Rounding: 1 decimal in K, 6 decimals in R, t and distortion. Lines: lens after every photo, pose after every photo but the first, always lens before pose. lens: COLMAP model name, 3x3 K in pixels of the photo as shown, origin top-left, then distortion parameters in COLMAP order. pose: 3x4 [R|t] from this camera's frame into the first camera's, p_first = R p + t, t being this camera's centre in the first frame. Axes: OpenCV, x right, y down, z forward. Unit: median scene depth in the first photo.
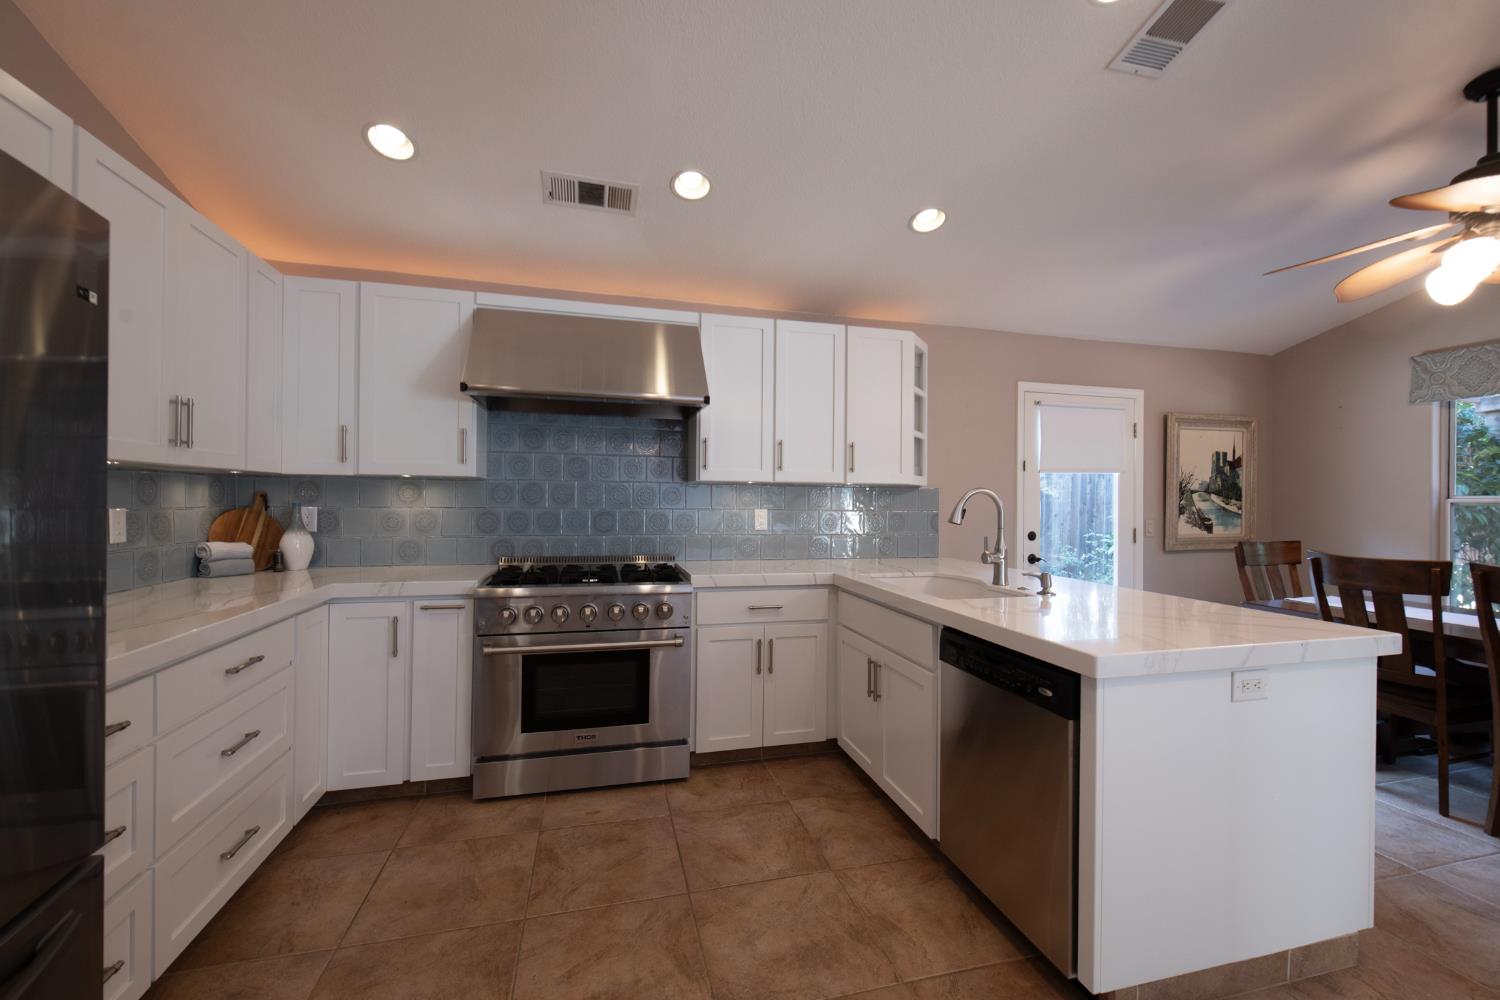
lens RADIAL K [[583.7, 0, 750.0], [0, 583.7, 500.0], [0, 0, 1]] dist [0.000421, 0.000002]
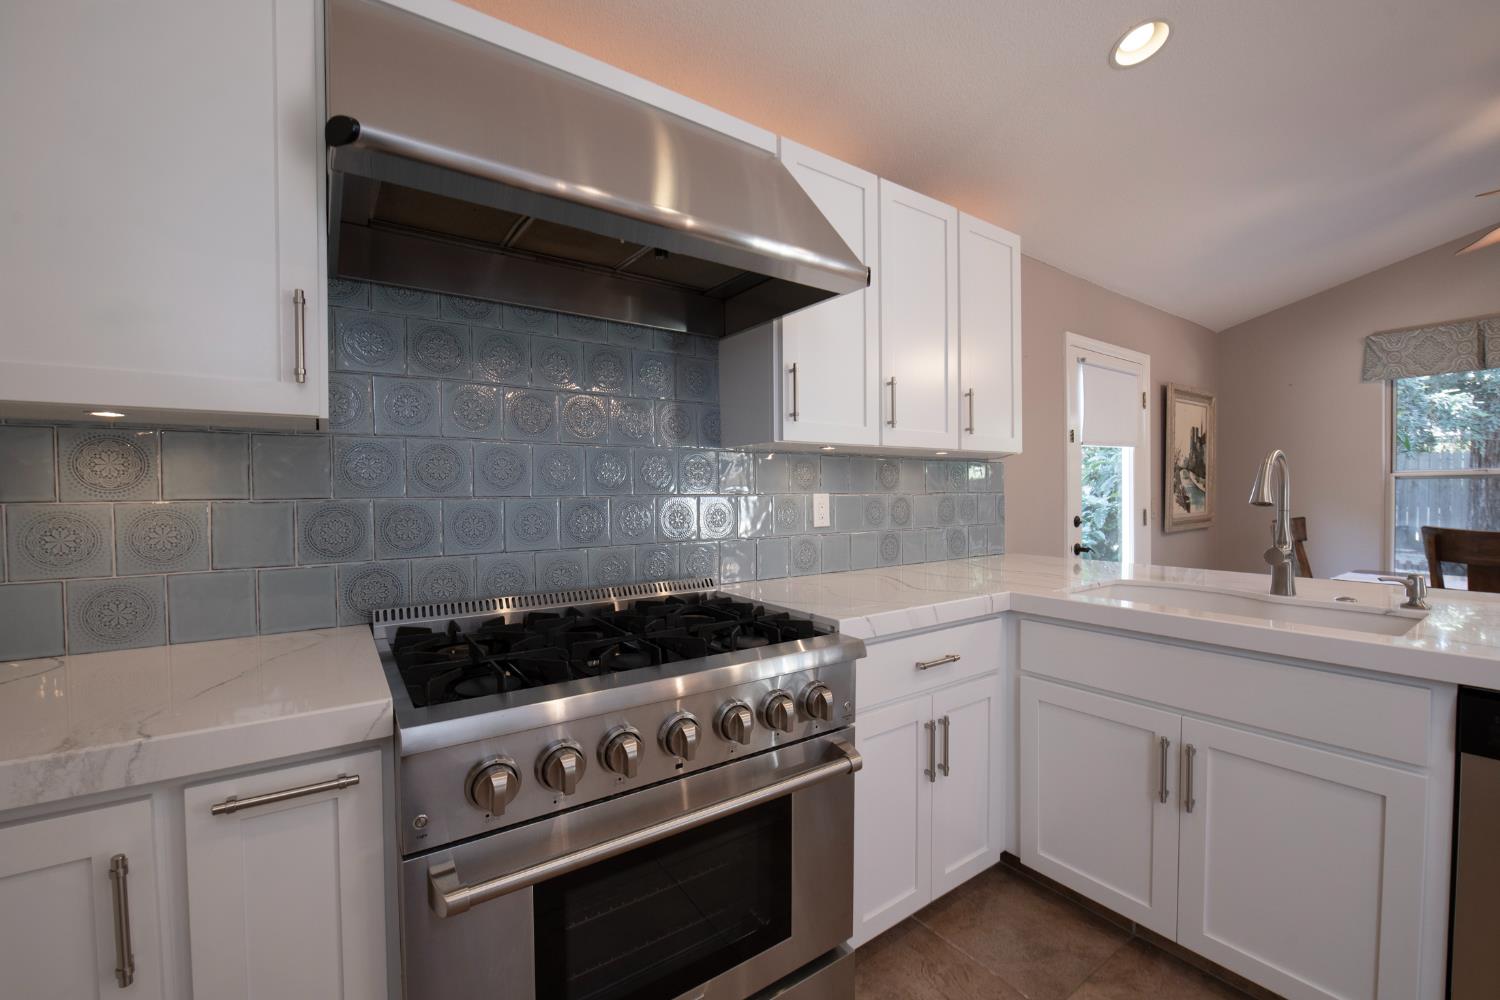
lens RADIAL K [[604.4, 0, 750.0], [0, 604.4, 500.0], [0, 0, 1]] dist [-0.020439, 0.000039]
pose [[0.936707, -0.021189, 0.349473, -0.259920], [0.016562, 0.999731, 0.016223, 0.010288], [-0.349723, -0.009408, 0.936806, 0.389759]]
